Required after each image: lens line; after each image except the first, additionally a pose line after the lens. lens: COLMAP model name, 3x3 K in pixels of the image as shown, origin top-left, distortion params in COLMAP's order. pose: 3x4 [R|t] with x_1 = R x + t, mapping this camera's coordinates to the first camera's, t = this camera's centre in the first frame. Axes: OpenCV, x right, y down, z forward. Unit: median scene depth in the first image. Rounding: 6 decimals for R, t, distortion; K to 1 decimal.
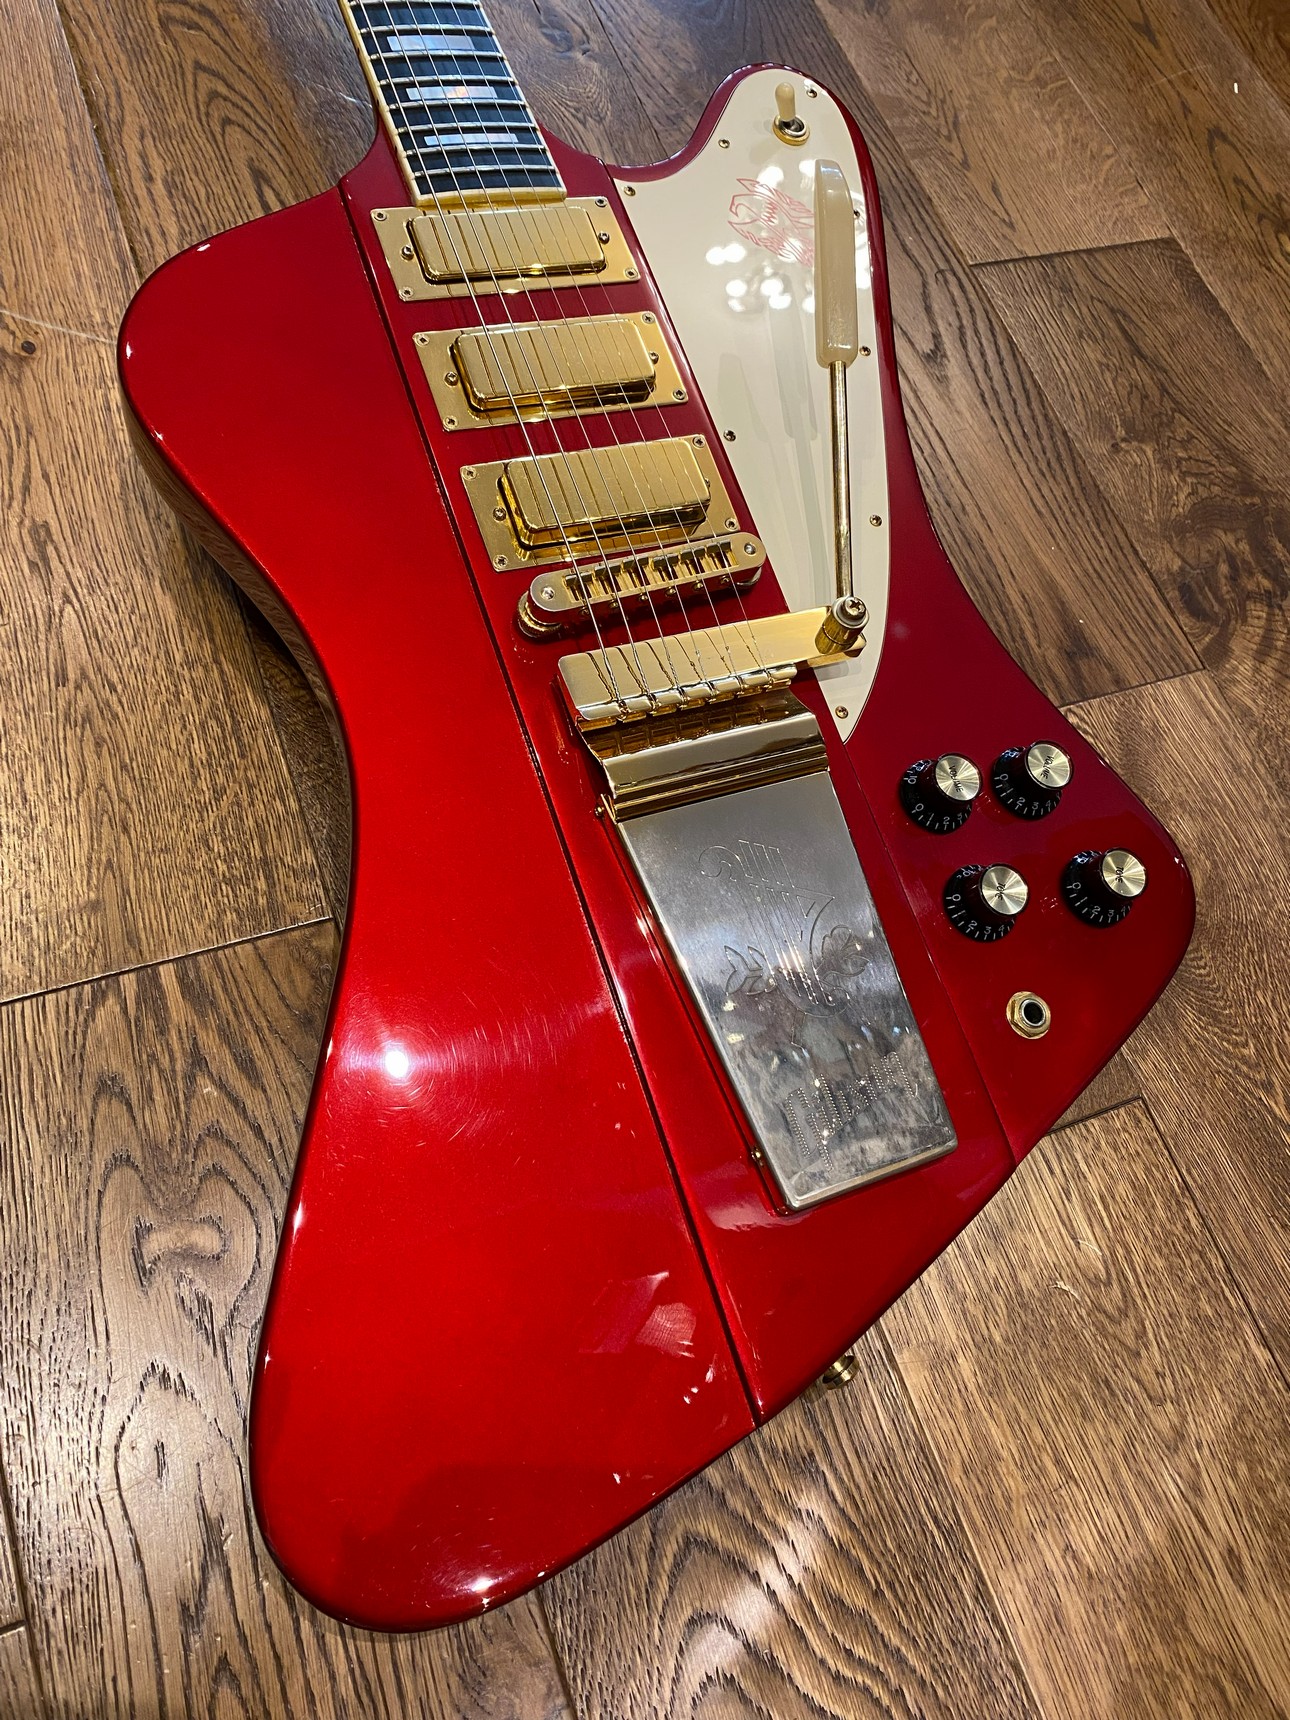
lens RADIAL K [[1309.1, 0, 653.4], [0, 1309.1, 849.7], [0, 0, 1]] dist [0.003501, -0.004754]
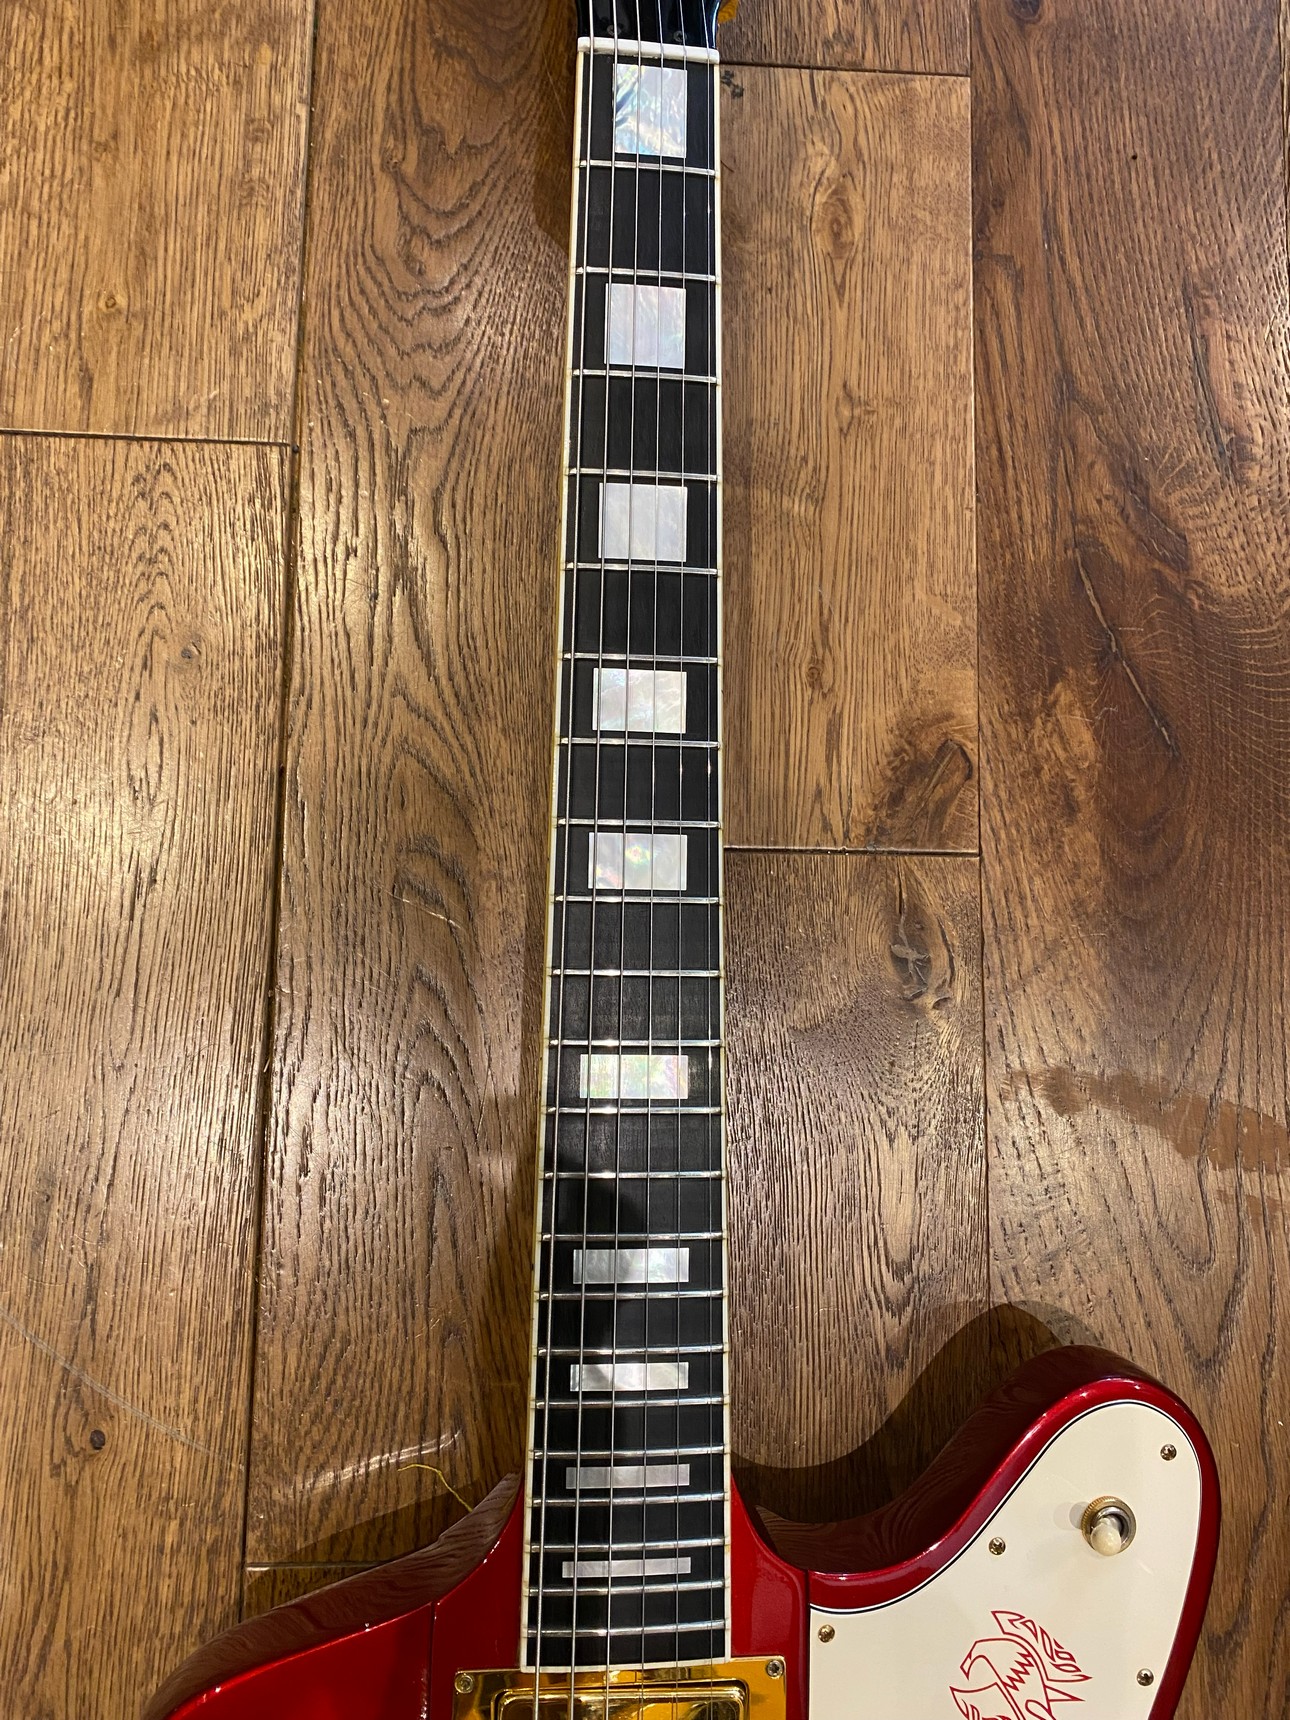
lens RADIAL K [[1309.1, 0, 634.0], [0, 1309.1, 858.2], [0, 0, 1]] dist [0.003501, -0.004754]
pose [[0.921656, 0.342795, -0.181775, -0.150086], [-0.283392, 0.914709, 0.288093, -1.217914], [0.265028, -0.214009, 0.940192, 0.427600]]
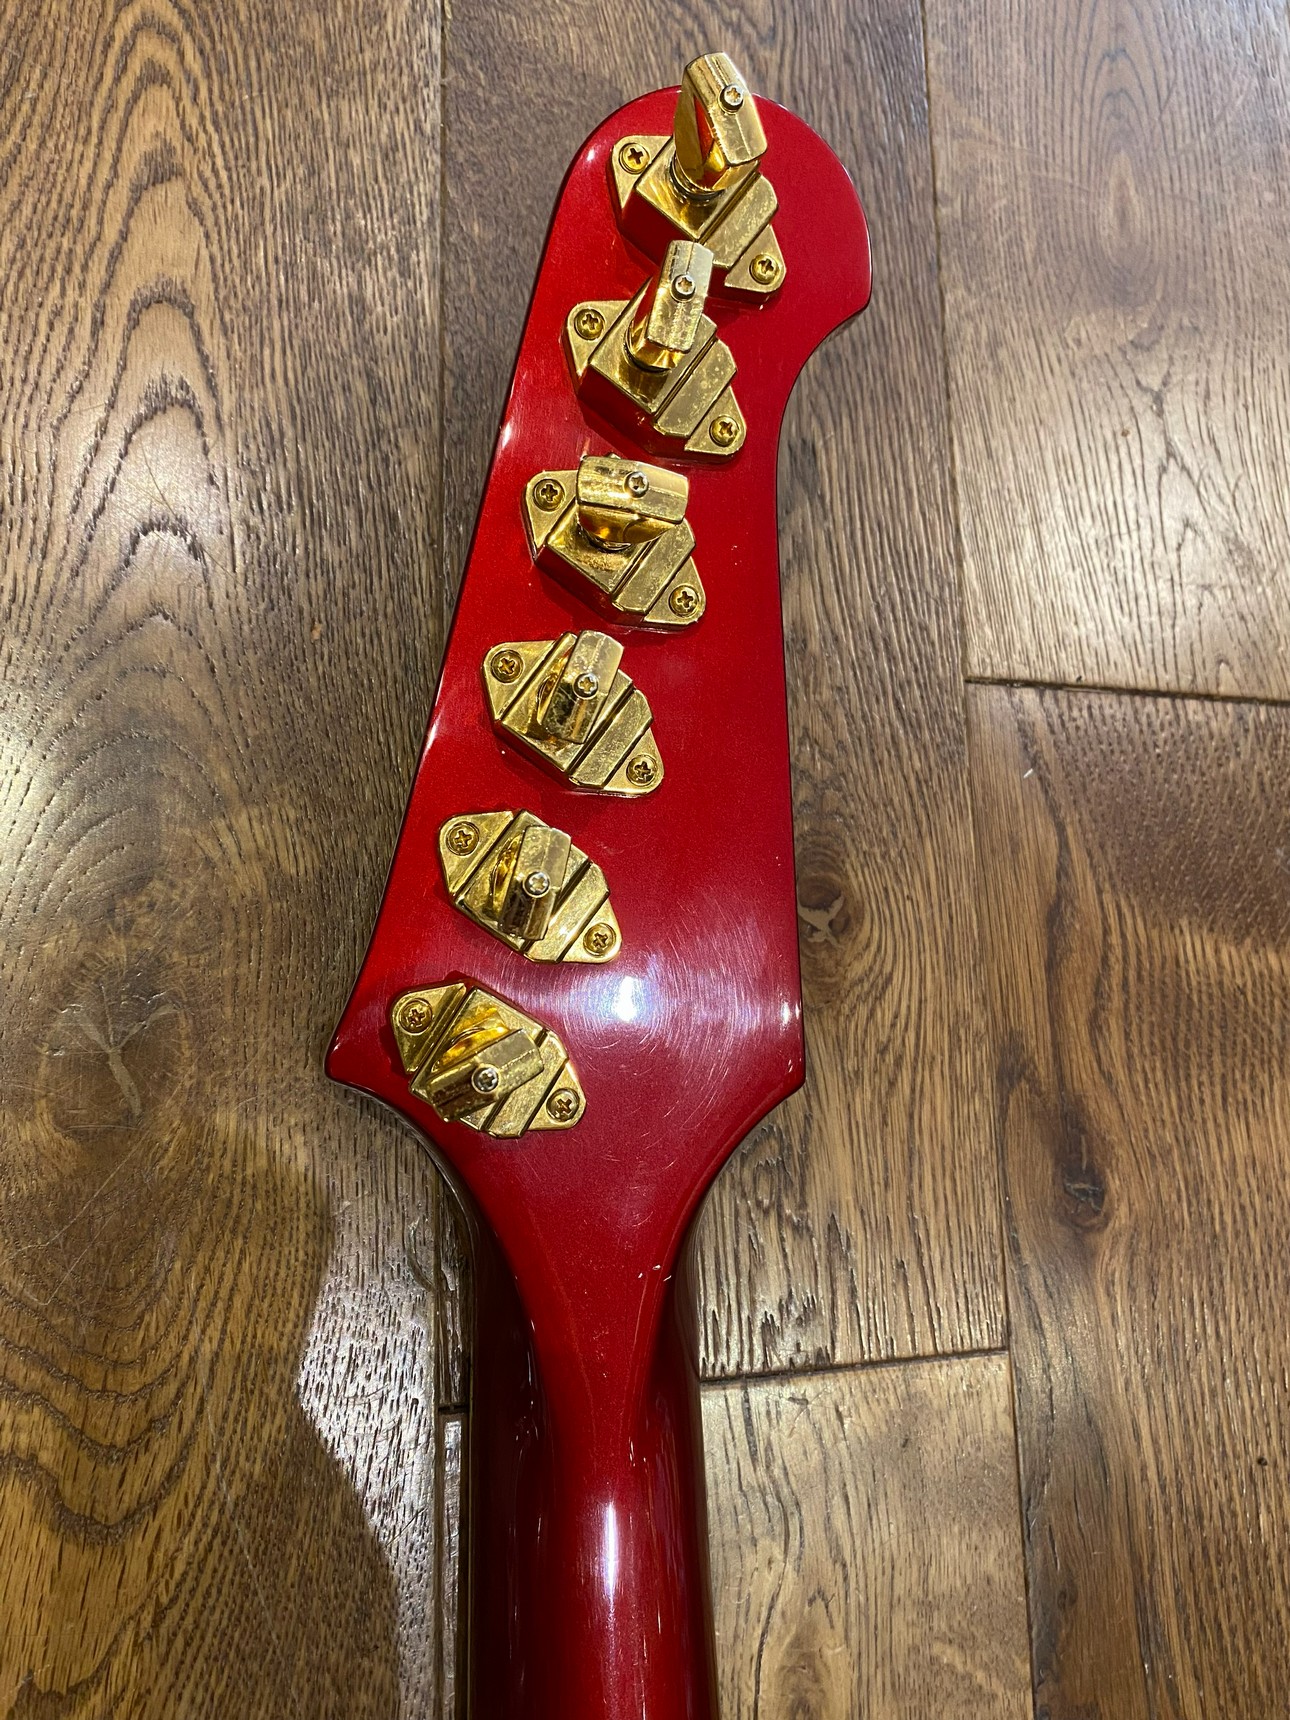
lens RADIAL K [[1309.1, 0, 648.8], [0, 1309.1, 851.4], [0, 0, 1]] dist [0.003501, -0.004754]
pose [[0.942326, 0.332831, 0.035274, -0.589803], [-0.334139, 0.929448, 0.156454, -1.861791], [0.019287, -0.159217, 0.987055, 1.120119]]
